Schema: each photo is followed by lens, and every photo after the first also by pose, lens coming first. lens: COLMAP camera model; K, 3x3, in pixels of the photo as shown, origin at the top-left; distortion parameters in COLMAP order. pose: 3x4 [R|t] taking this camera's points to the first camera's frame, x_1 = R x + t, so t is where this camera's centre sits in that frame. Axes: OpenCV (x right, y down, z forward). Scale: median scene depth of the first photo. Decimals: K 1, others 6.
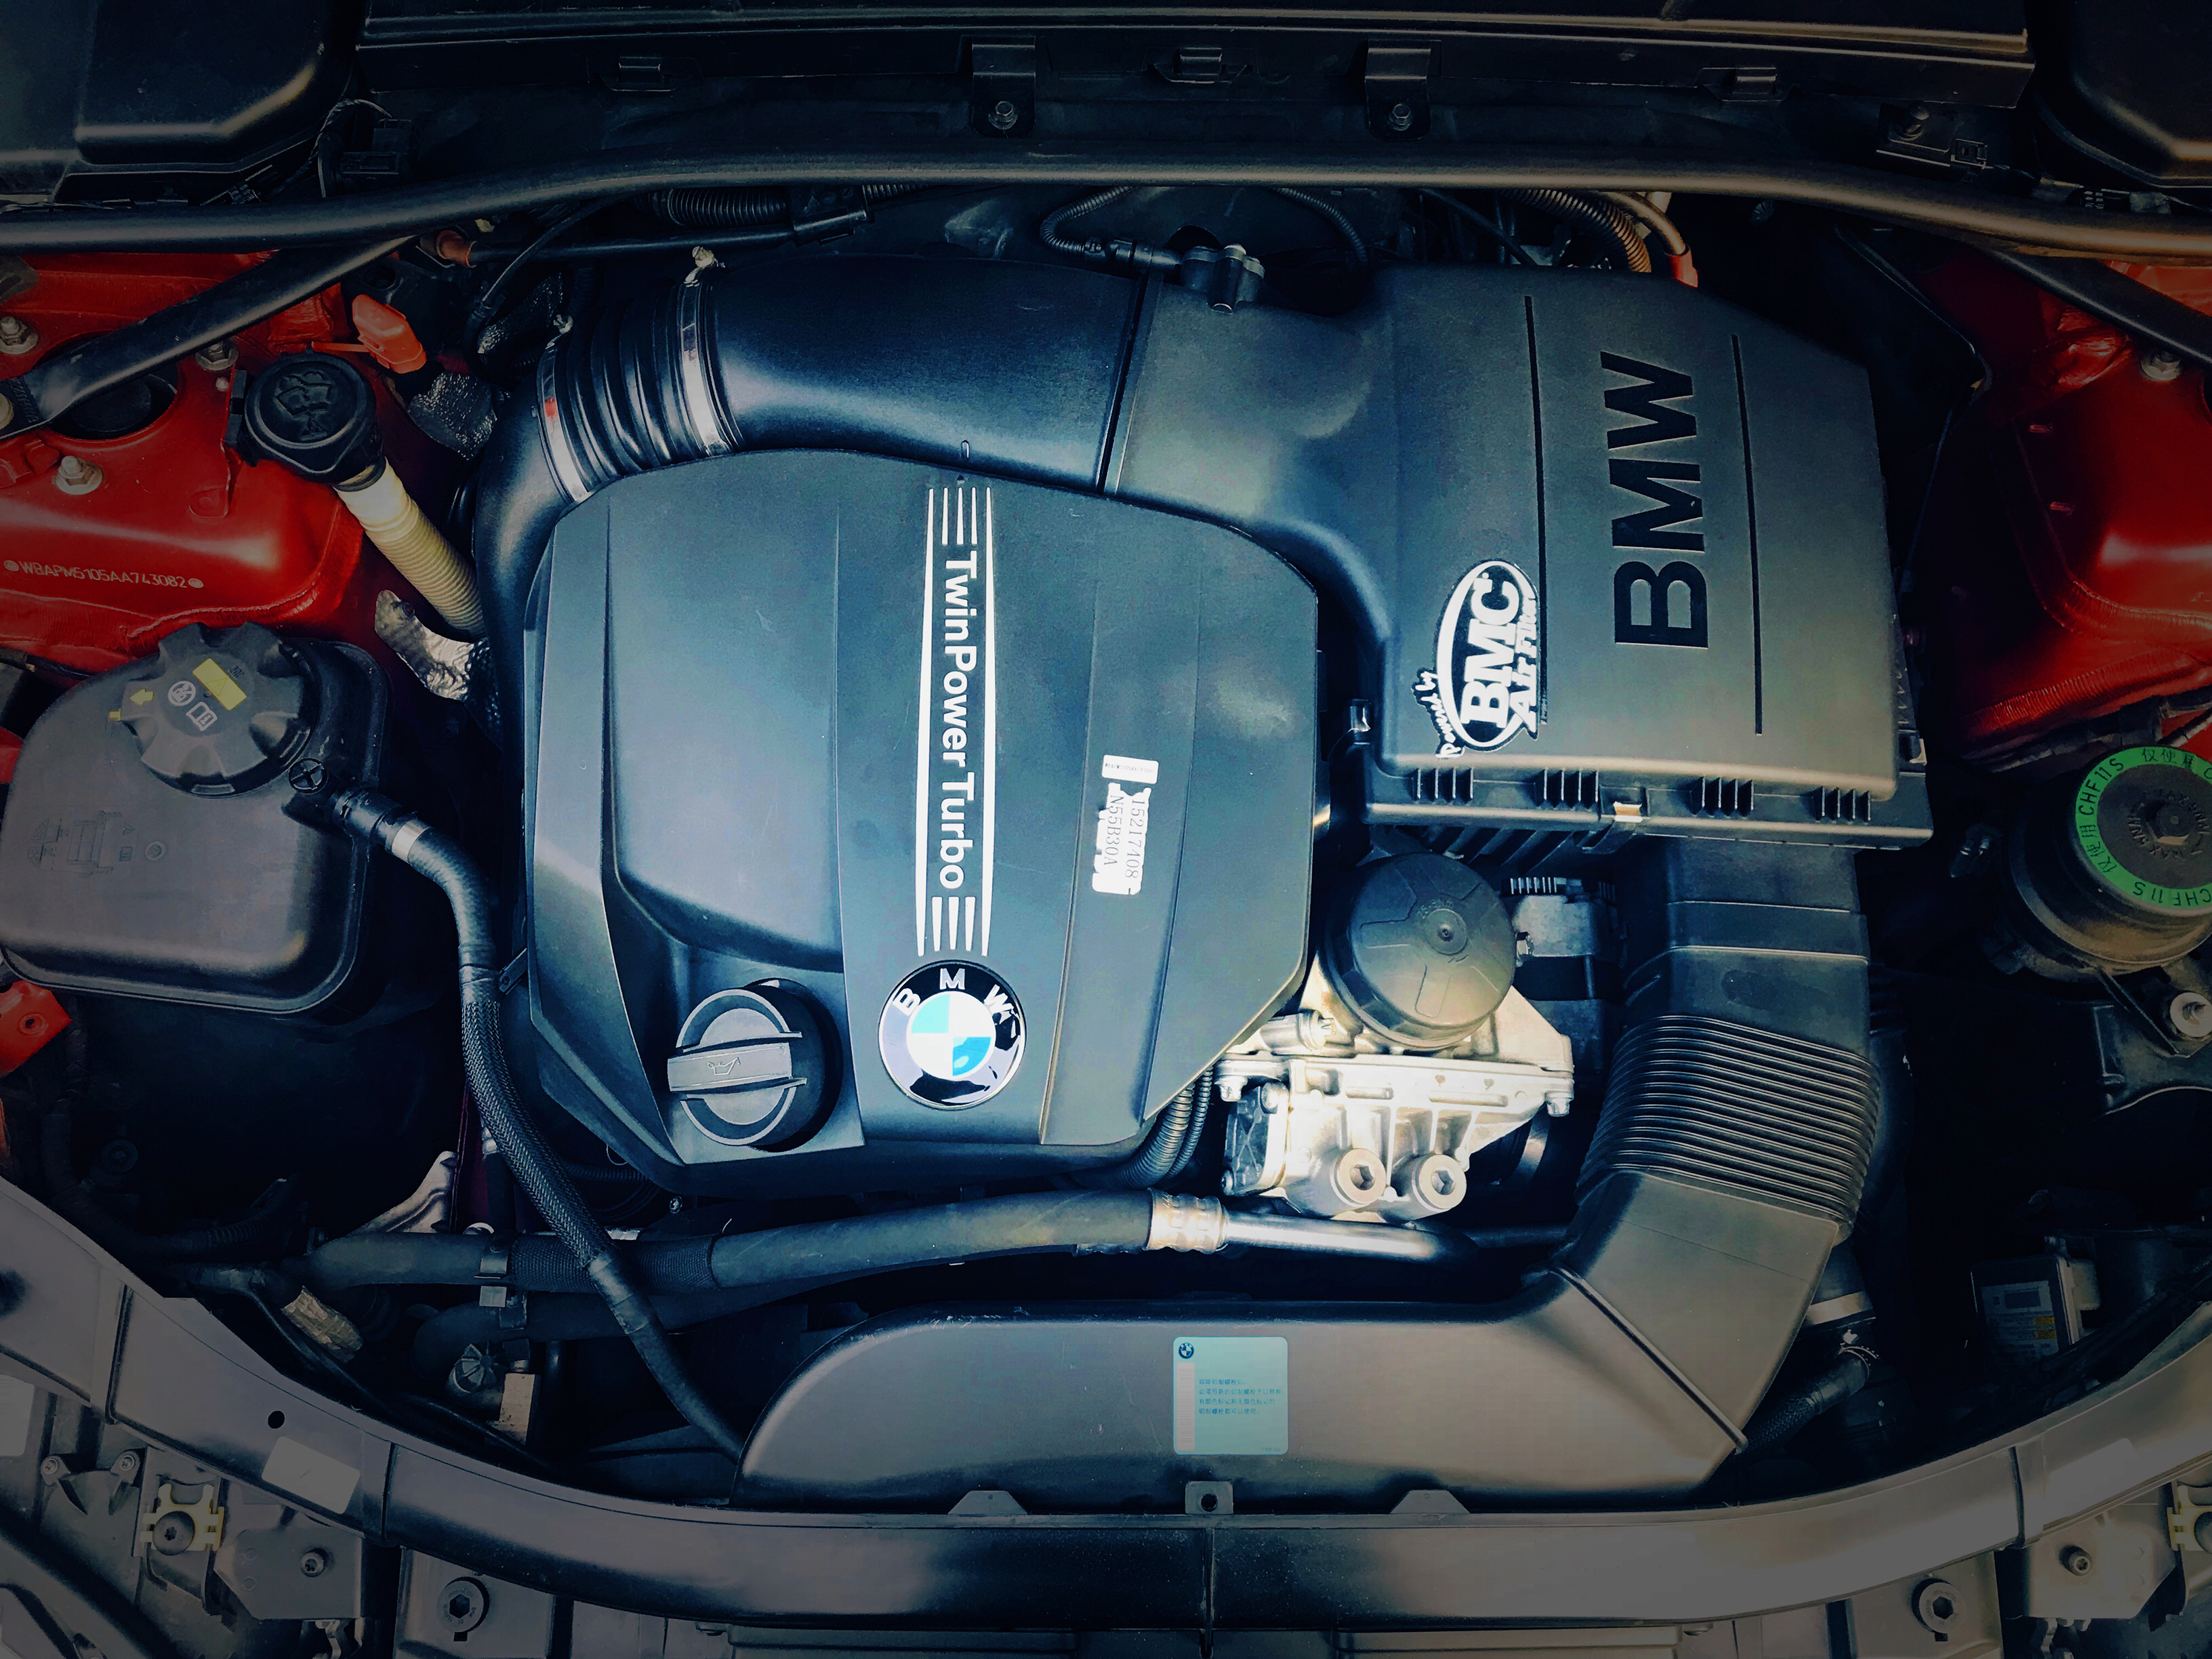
lens RADIAL K [[1809.4, 0, 1089.4], [0, 1809.4, 833.6], [0, 0, 1]] dist [0.005596, -0.025109]
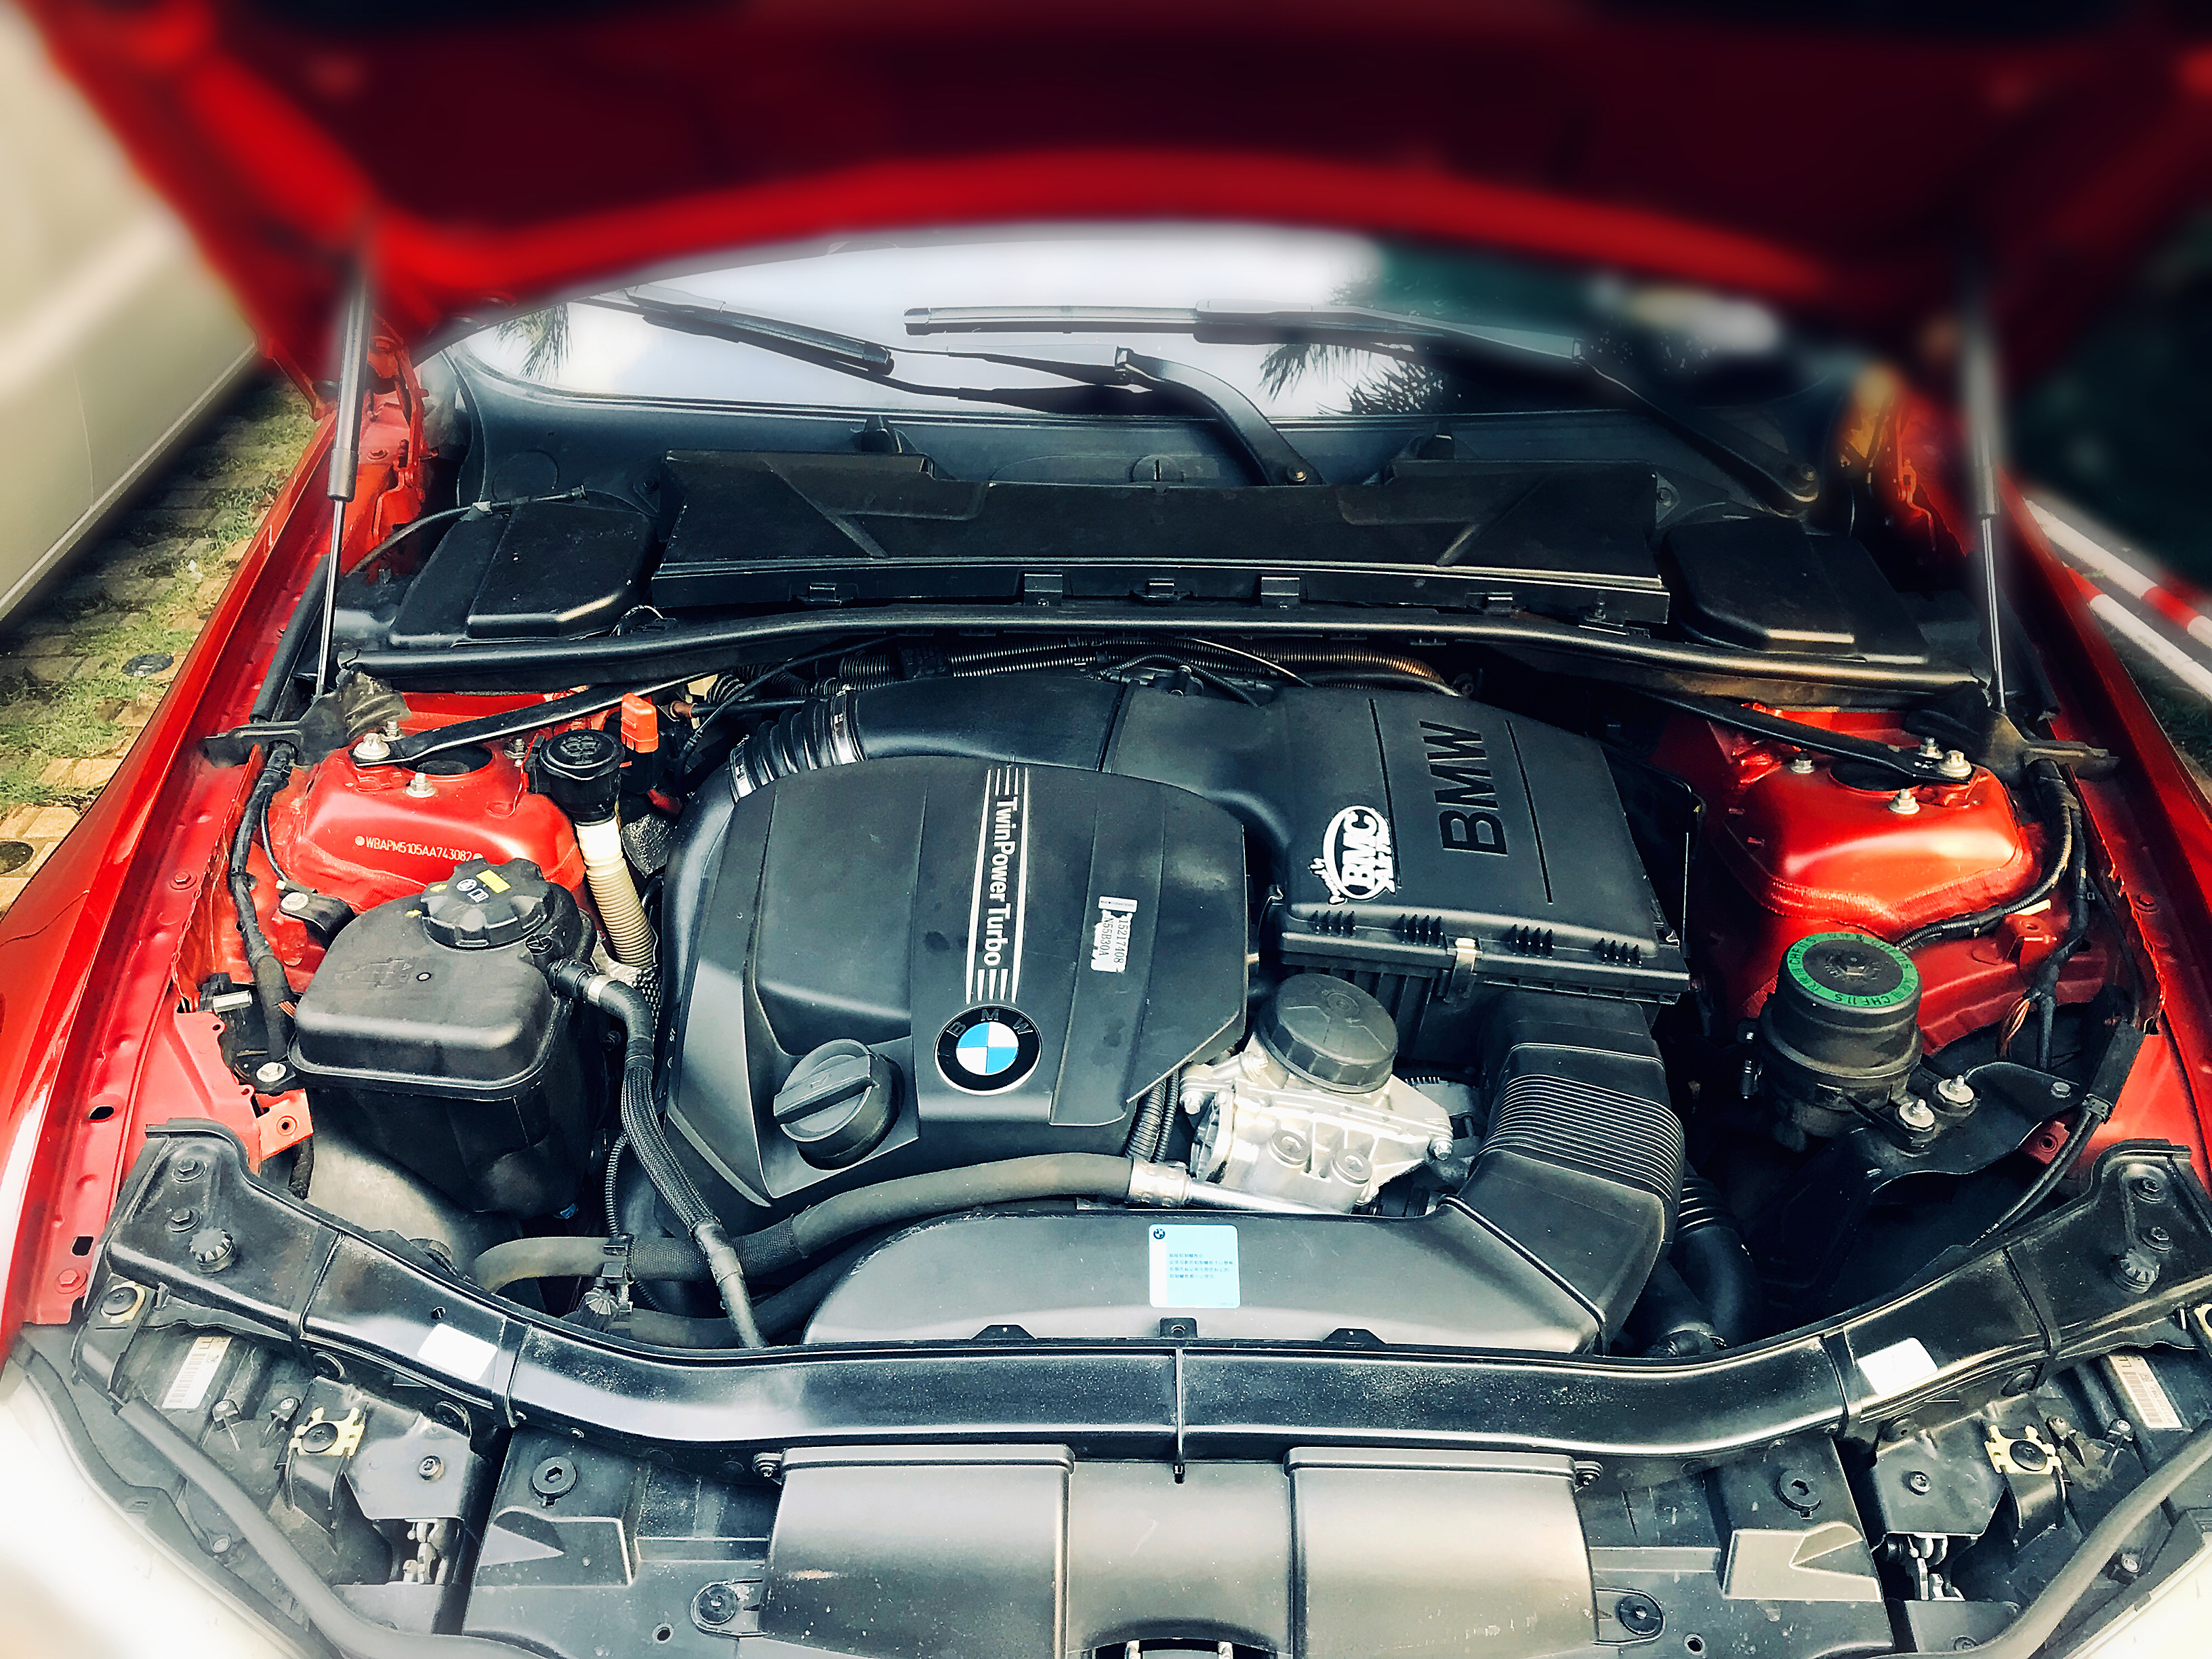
lens RADIAL K [[1809.4, 0, 1111.9], [0, 1809.4, 829.0], [0, 0, 1]] dist [0.005596, -0.025109]
pose [[0.999991, 0.004145, 0.001319, 0.015556], [-0.002542, 0.802917, -0.596085, 0.775139], [-0.003530, 0.596076, 0.802920, -0.205749]]
